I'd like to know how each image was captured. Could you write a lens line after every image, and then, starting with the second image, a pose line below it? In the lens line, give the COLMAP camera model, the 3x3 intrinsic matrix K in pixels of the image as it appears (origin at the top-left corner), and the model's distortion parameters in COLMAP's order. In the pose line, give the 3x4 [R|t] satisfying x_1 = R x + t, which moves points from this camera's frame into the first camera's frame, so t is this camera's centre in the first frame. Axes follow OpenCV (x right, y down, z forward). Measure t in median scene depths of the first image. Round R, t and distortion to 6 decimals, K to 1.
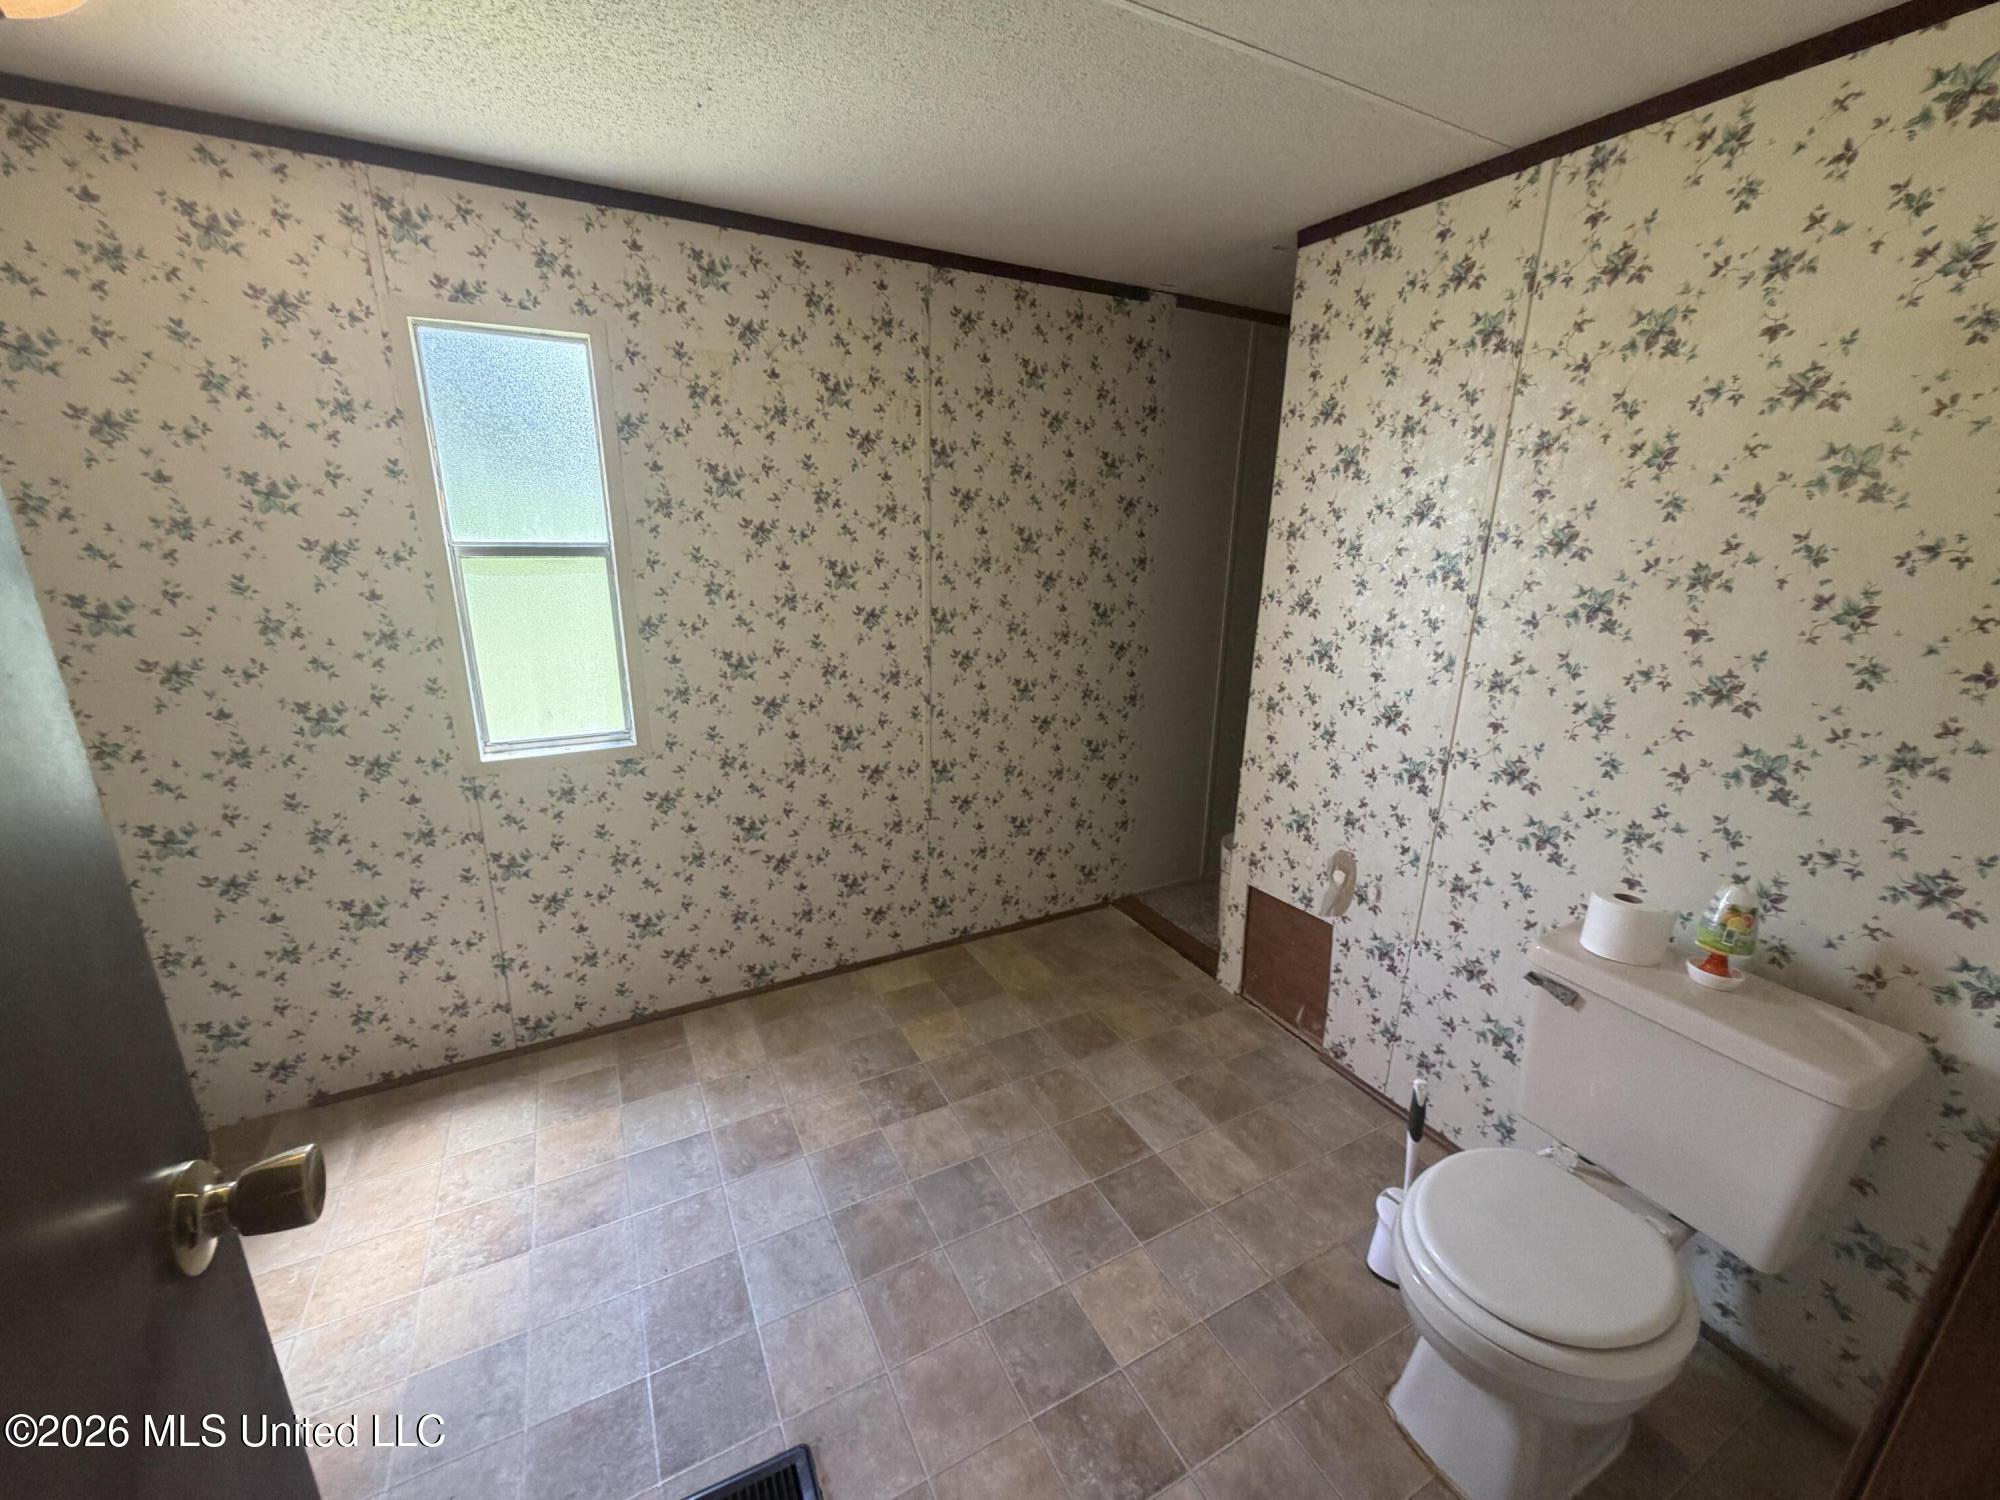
lens RADIAL K [[801.3, 0, 1006.4], [0, 801.3, 746.9], [0, 0, 1]] dist [-0.000162, 0.000092]
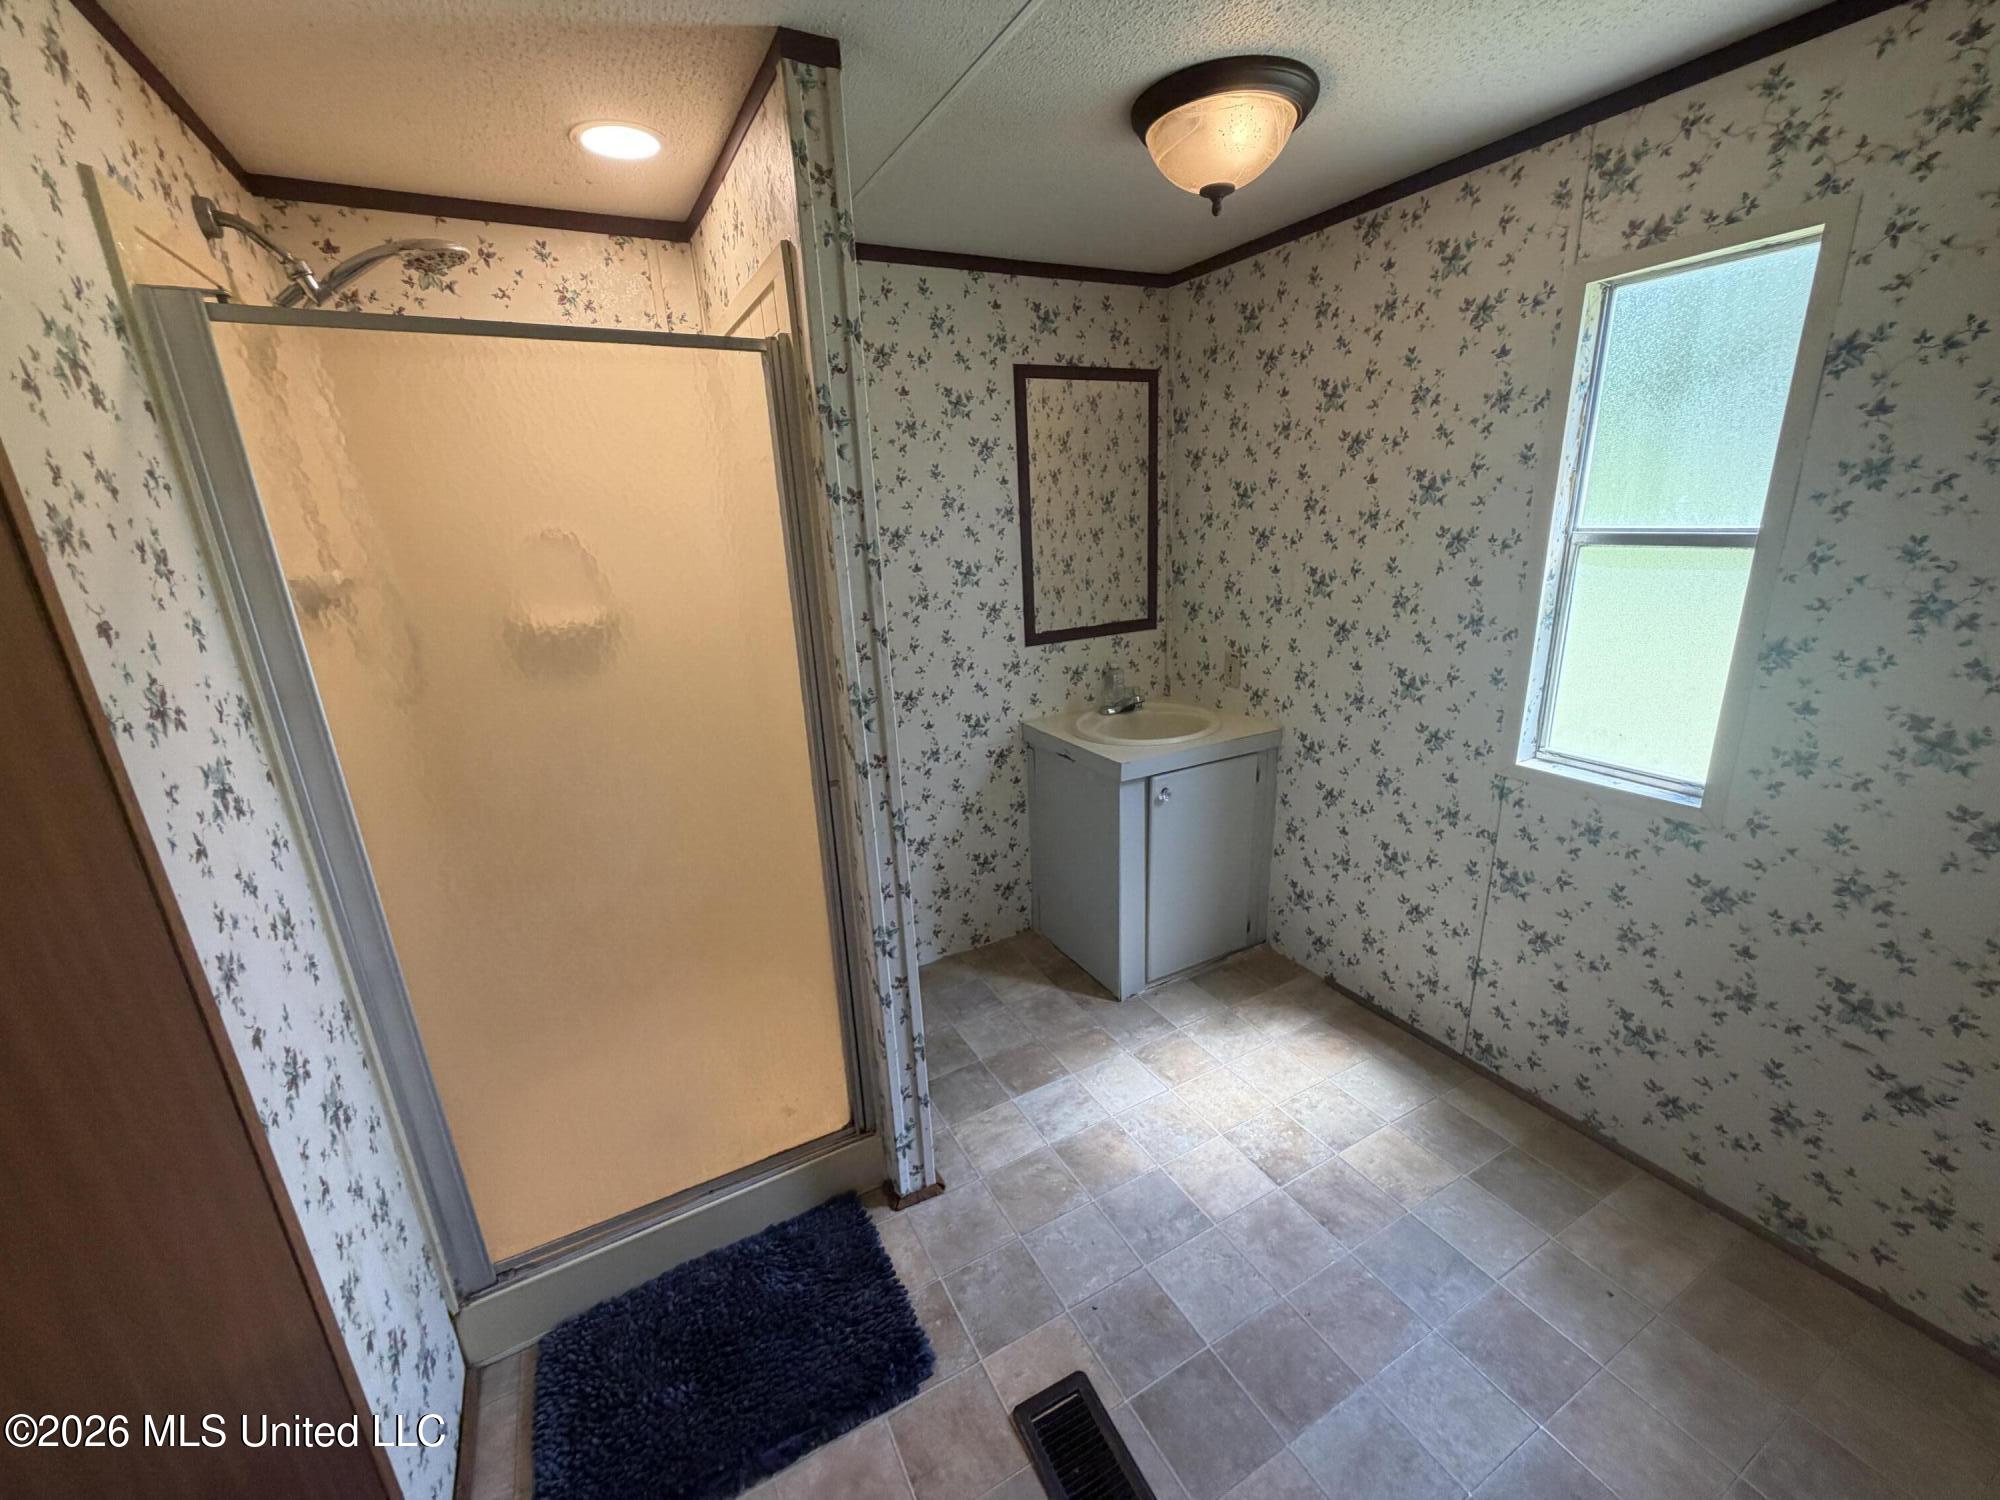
lens RADIAL K [[801.3, 0, 1006.4], [0, 801.3, 746.9], [0, 0, 1]] dist [-0.000162, 0.000092]
pose [[0.003972, 0.267496, -0.963551, 0.240166], [-0.230686, 0.937814, 0.259400, -0.106175], [0.973020, 0.221248, 0.065432, 0.352983]]
